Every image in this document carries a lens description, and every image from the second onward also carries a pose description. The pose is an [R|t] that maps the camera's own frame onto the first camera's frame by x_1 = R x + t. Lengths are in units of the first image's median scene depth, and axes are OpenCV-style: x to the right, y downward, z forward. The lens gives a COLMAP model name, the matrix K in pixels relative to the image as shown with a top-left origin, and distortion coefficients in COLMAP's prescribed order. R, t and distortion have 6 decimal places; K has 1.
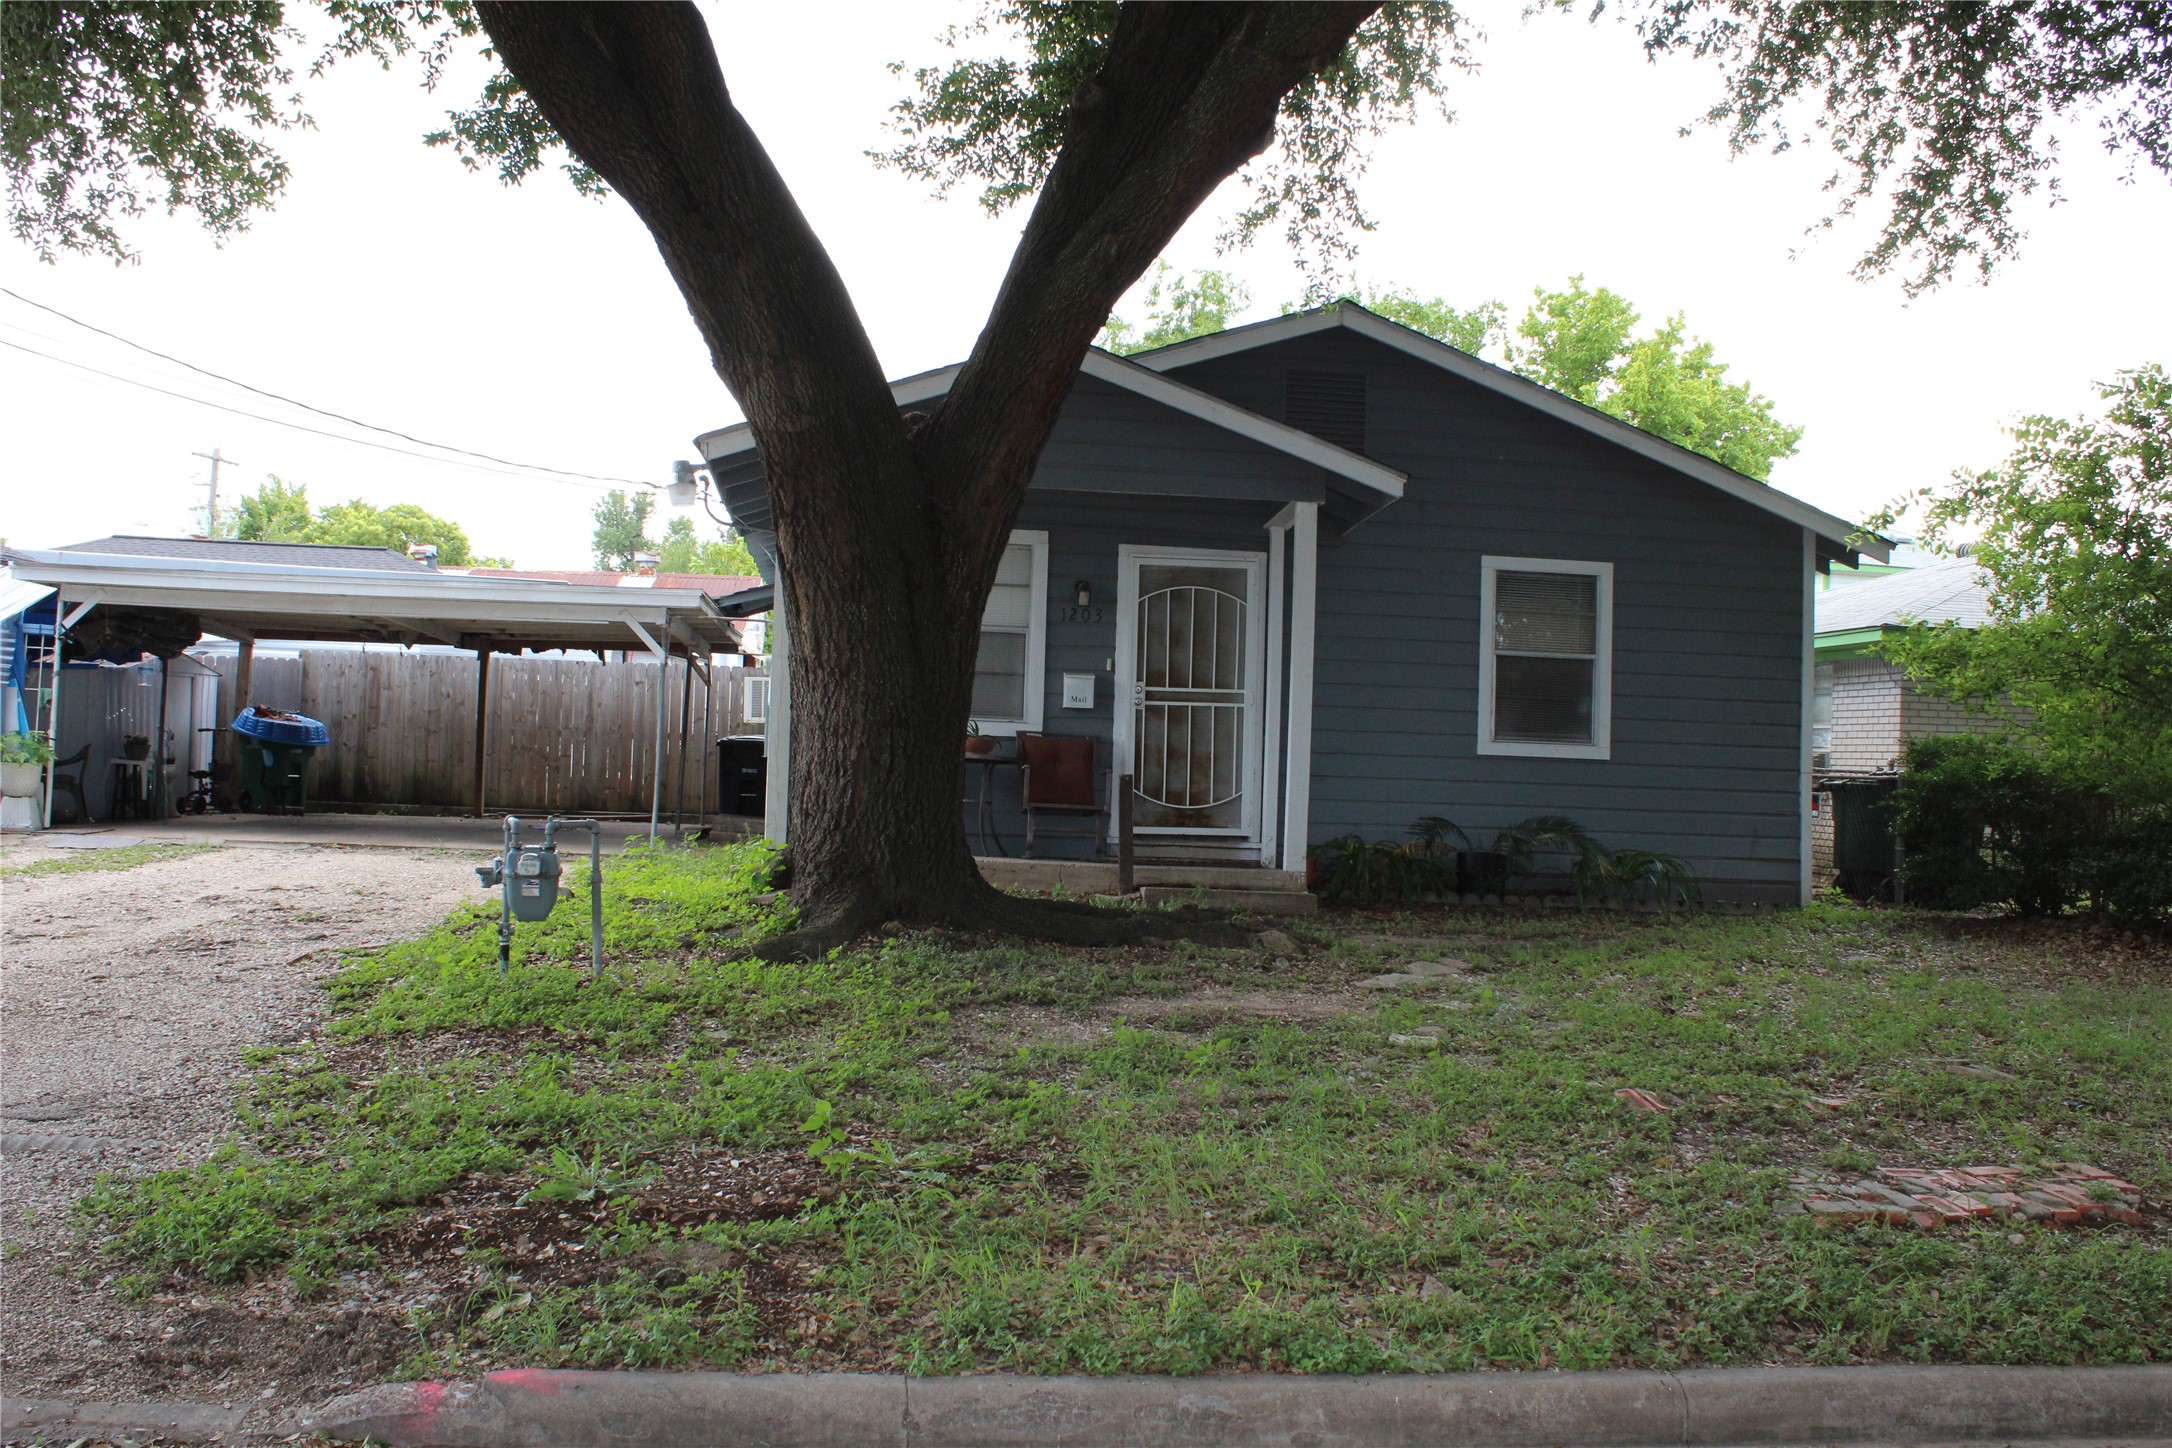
lens RADIAL K [[1965.9, 0, 1086.0], [0, 1965.9, 724.0], [0, 0, 1]] dist [-0.162774, 0.151073]
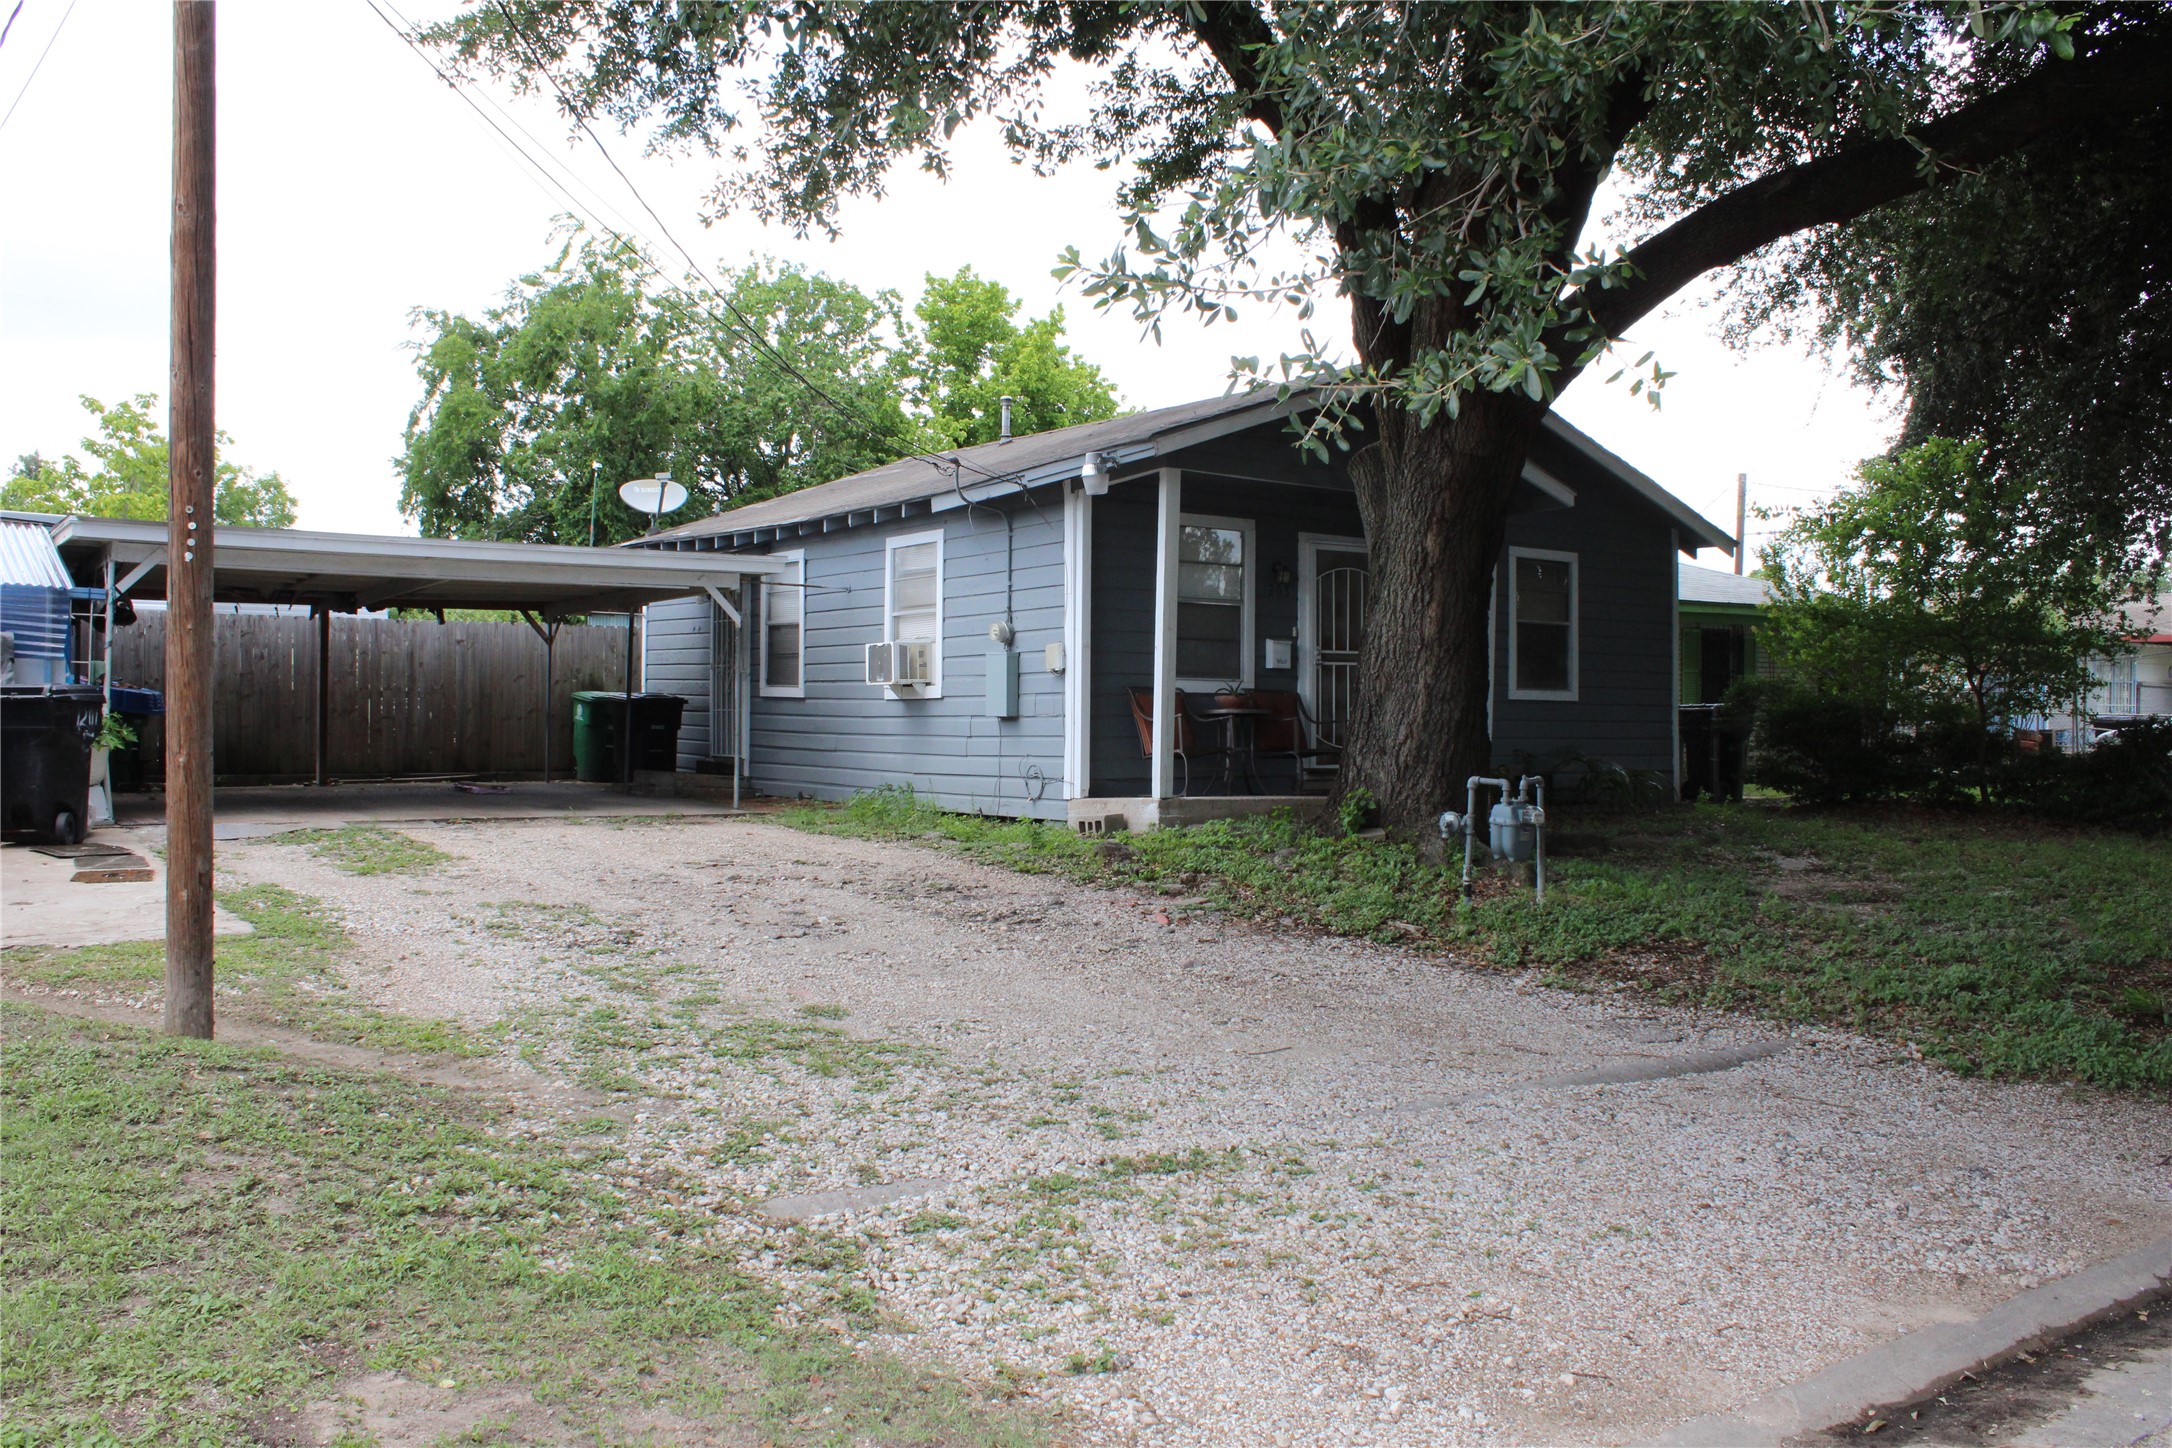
lens RADIAL K [[1835.1, 0, 1086.0], [0, 1835.1, 724.0], [0, 0, 1]] dist [-0.158519, 0.154643]
pose [[0.878289, -0.029480, 0.477221, -0.538656], [0.011578, 0.999116, 0.040411, -0.017517], [-0.477990, -0.029967, 0.877854, 0.063771]]
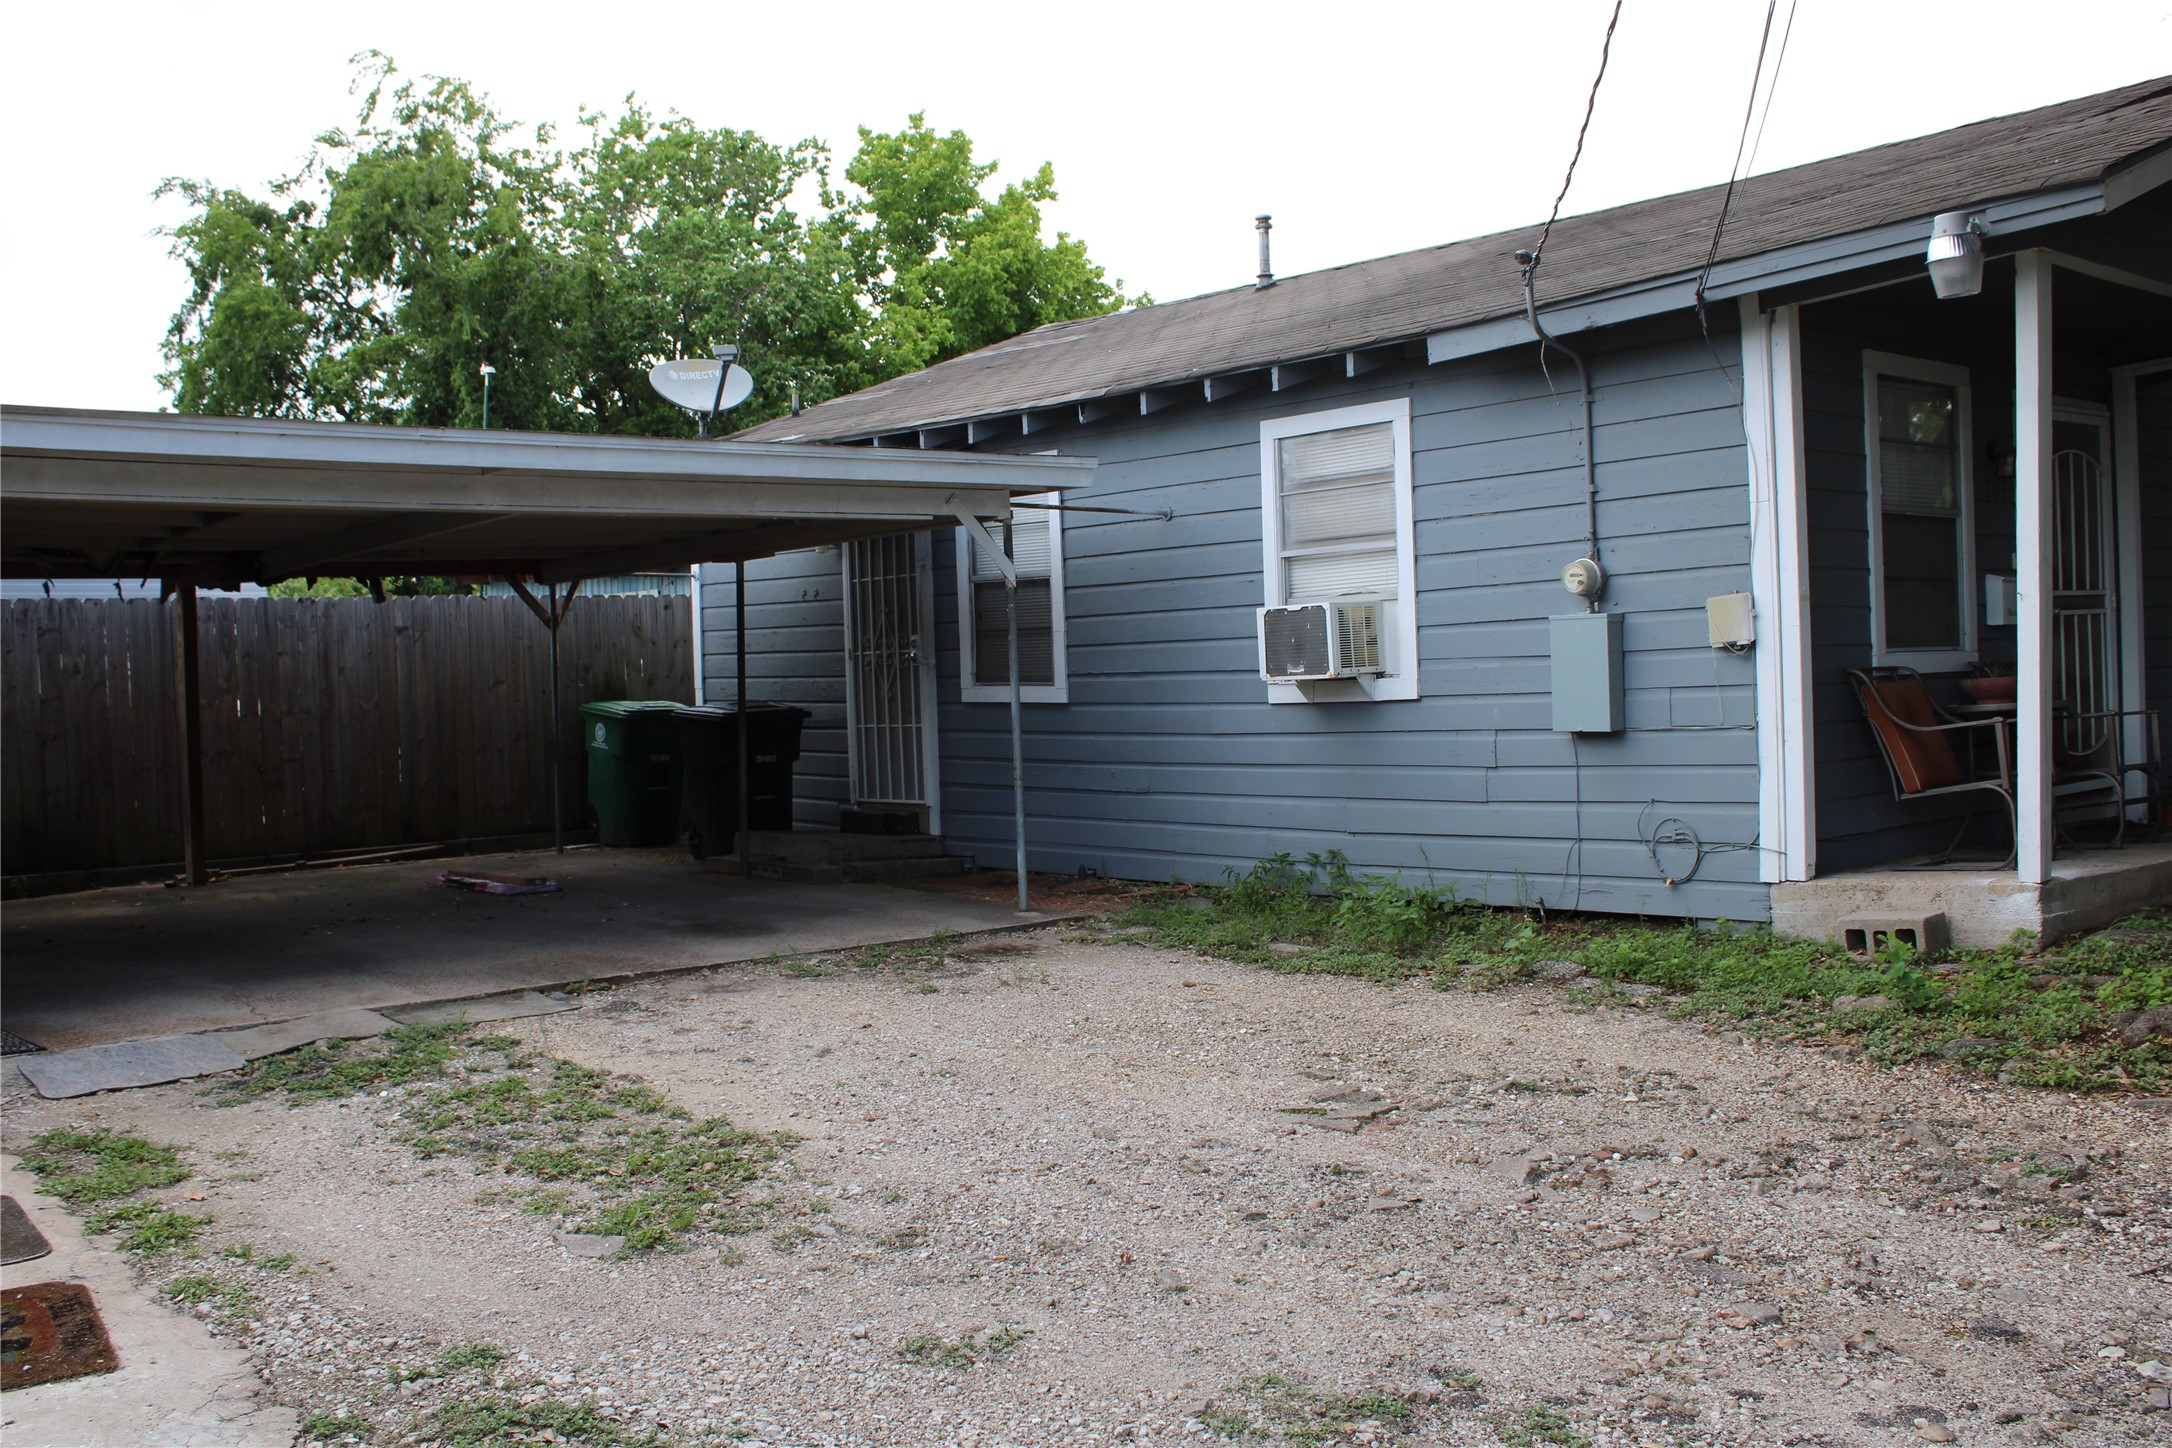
lens RADIAL K [[2071.7, 0, 1120.0], [0, 2071.7, 703.3], [0, 0, 1]] dist [-0.158513, 0.250668]
pose [[0.822315, -0.070222, 0.564684, -0.561482], [0.049619, 0.997425, 0.051778, -0.027762], [-0.566866, -0.014558, 0.823682, 0.492685]]
